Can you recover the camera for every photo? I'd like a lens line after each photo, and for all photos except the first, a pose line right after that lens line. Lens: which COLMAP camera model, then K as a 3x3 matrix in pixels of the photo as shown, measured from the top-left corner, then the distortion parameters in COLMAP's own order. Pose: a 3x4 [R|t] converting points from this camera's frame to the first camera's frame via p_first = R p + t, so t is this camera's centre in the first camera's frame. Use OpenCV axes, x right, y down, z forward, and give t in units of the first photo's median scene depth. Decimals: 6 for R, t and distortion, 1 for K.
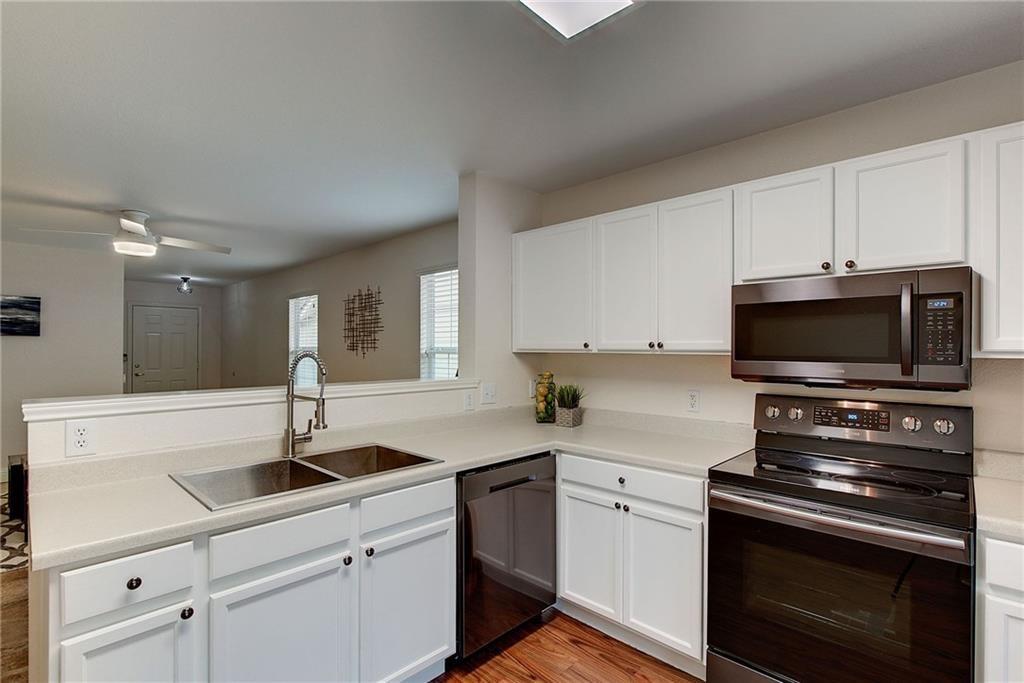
lens RADIAL K [[475.1, 0, 510.8], [0, 475.1, 347.3], [0, 0, 1]] dist [-0.008583, -0.000119]
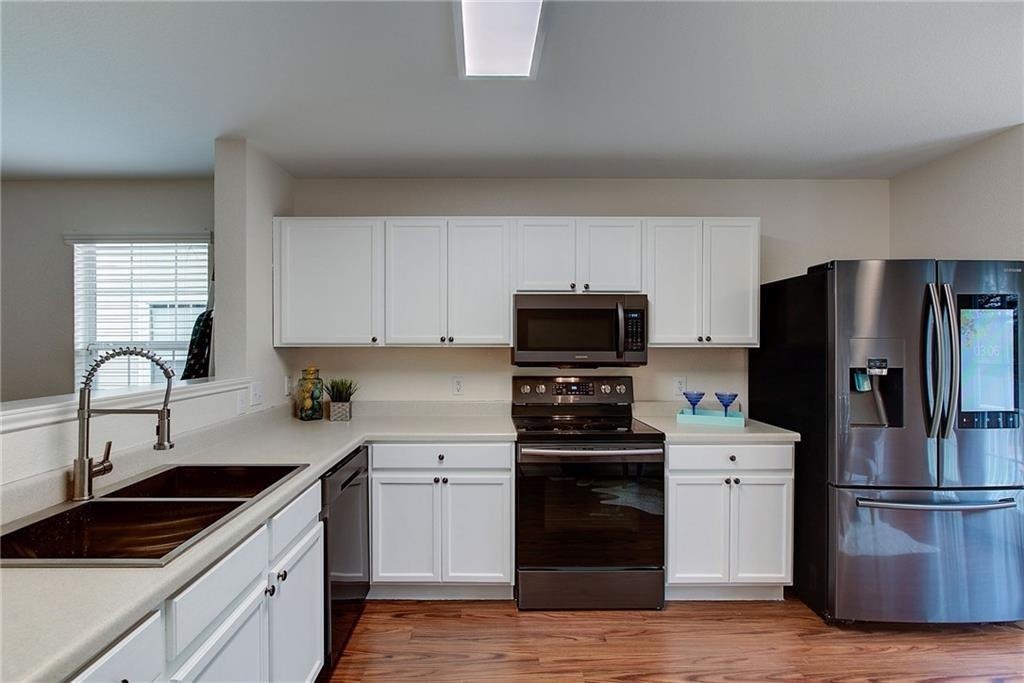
lens RADIAL K [[475.1, 0, 491.7], [0, 475.1, 344.7], [0, 0, 1]] dist [-0.008583, -0.000119]
pose [[0.731501, -0.005678, 0.681817, -0.439151], [0.001066, 0.999974, 0.007183, -0.000304], [-0.681840, -0.004527, 0.731487, 0.072902]]
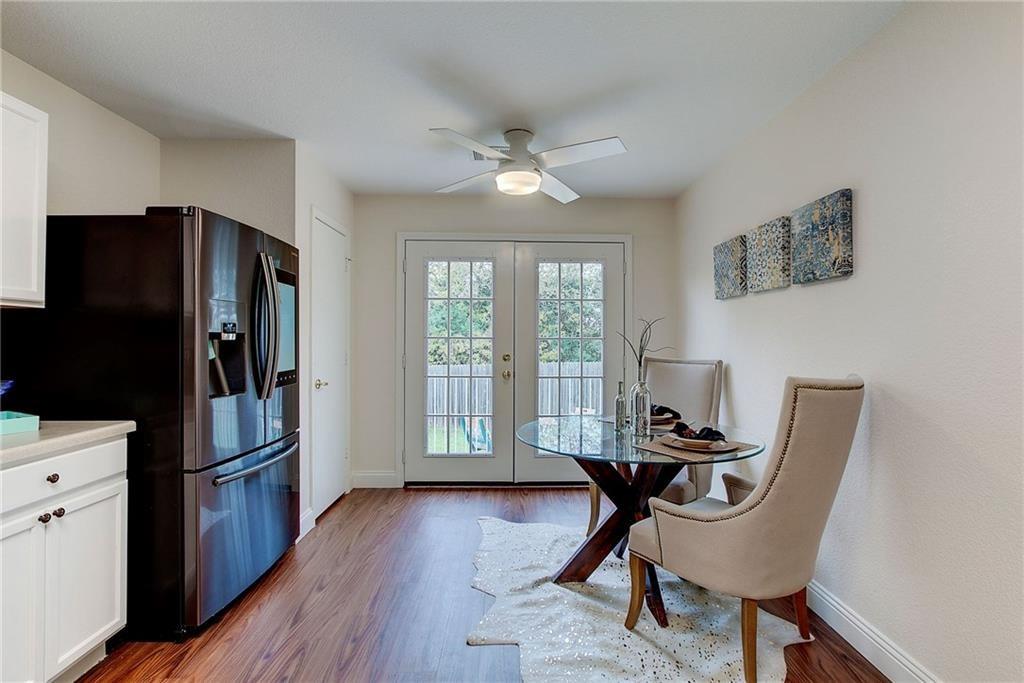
lens RADIAL K [[475.1, 0, 519.3], [0, 475.1, 335.8], [0, 0, 1]] dist [-0.008583, -0.000119]
pose [[-0.699429, 0.001727, 0.714700, -0.224480], [-0.003739, 0.999975, -0.006076, 0.072414], [-0.714692, -0.006922, -0.699405, 0.528137]]
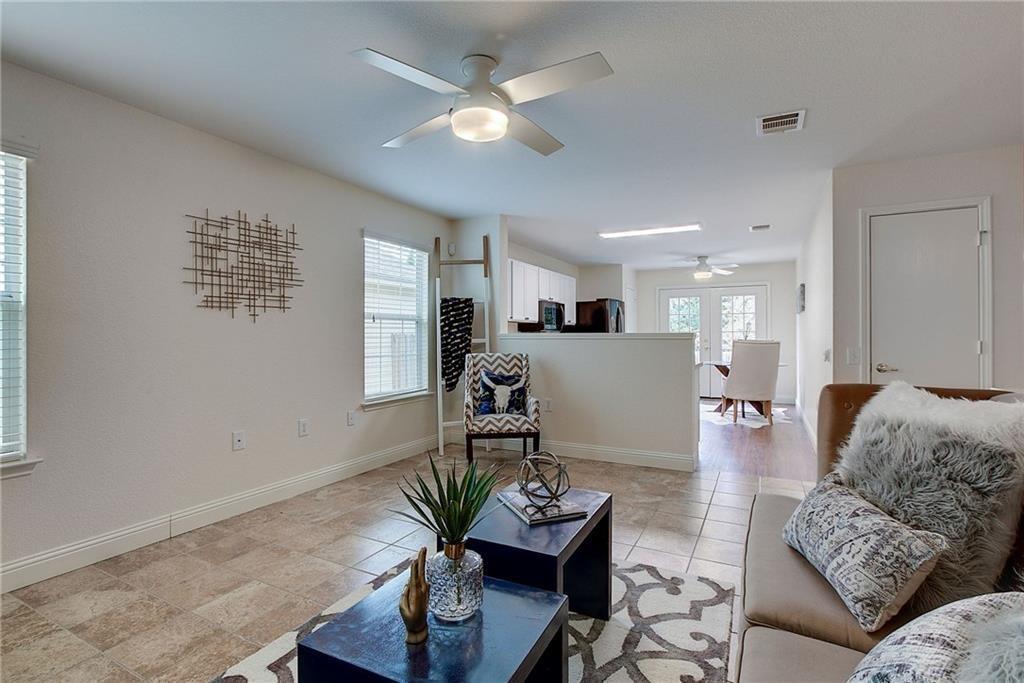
lens RADIAL K [[475.1, 0, 512.3], [0, 475.1, 336.3], [0, 0, 1]] dist [-0.008583, -0.000119]
pose [[-0.259167, -0.003158, 0.965827, -2.488699], [0.000918, 0.999993, 0.003516, 0.096654], [-0.965832, 0.001798, -0.259163, 2.014263]]
